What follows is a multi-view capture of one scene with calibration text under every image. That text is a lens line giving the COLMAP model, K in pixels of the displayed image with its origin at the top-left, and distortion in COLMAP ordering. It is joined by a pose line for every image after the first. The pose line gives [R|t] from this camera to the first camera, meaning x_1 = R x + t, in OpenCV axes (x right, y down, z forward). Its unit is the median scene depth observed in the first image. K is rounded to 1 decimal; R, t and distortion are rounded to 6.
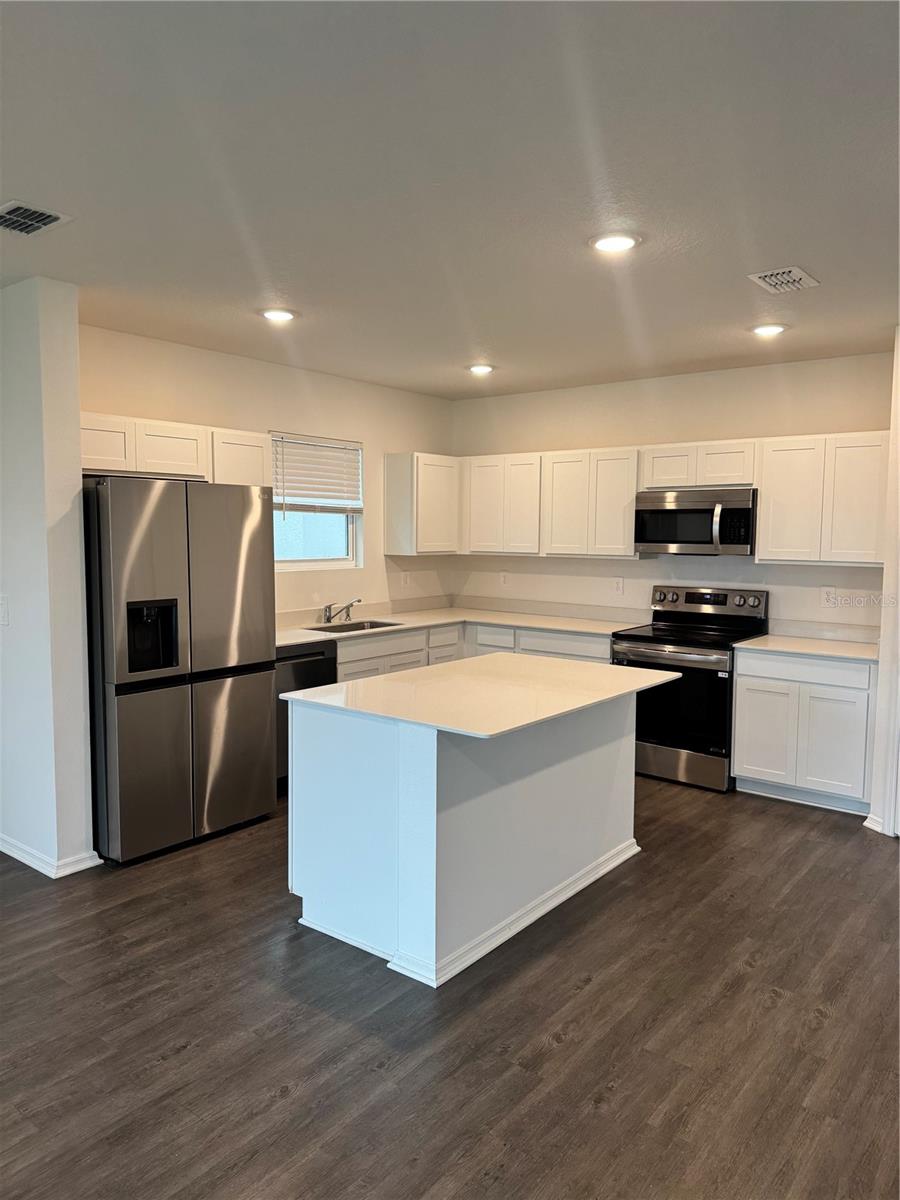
lens RADIAL K [[844.1, 0, 459.1], [0, 844.1, 592.7], [0, 0, 1]] dist [0.056235, -0.068842]
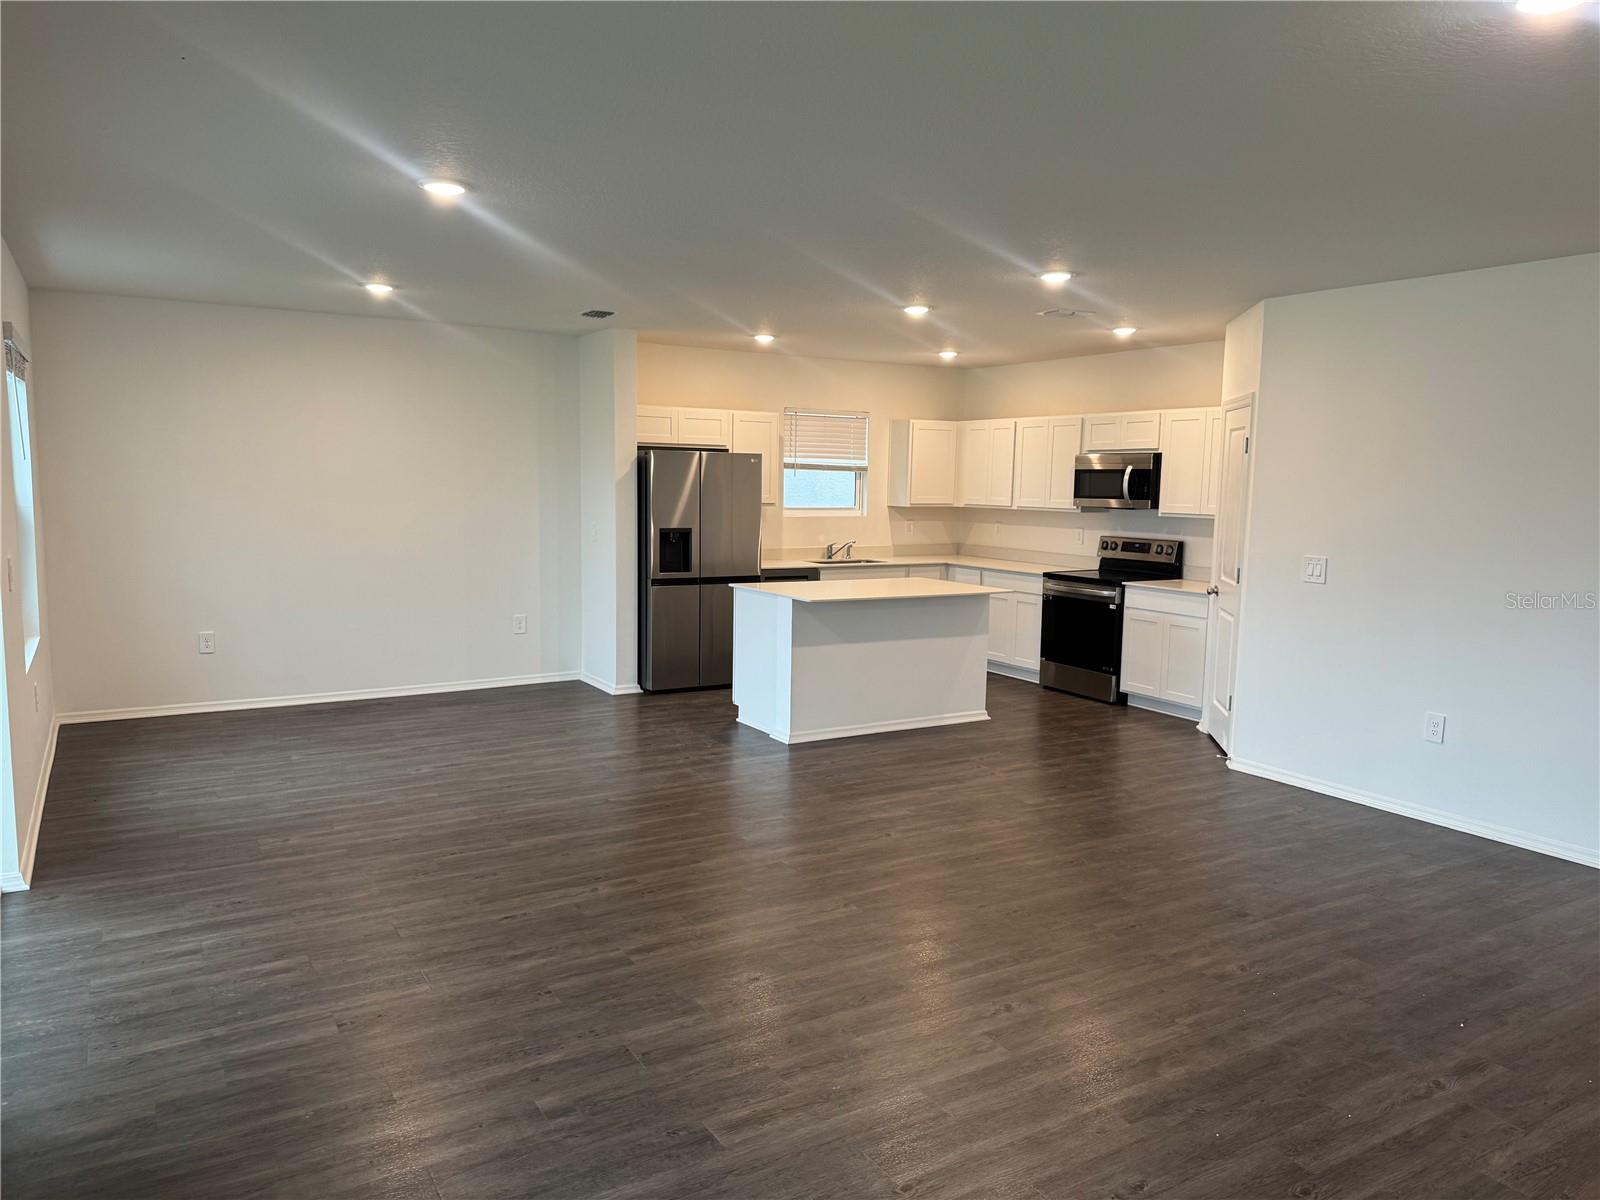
lens RADIAL K [[1125.5, 0, 791.2], [0, 1125.5, 603.2], [0, 0, 1]] dist [0.056235, -0.068842]
pose [[0.929779, 0.048602, -0.364895, 0.433895], [-0.037723, 0.998607, 0.036889, 0.045272], [0.366180, -0.020534, 0.930318, -0.617844]]
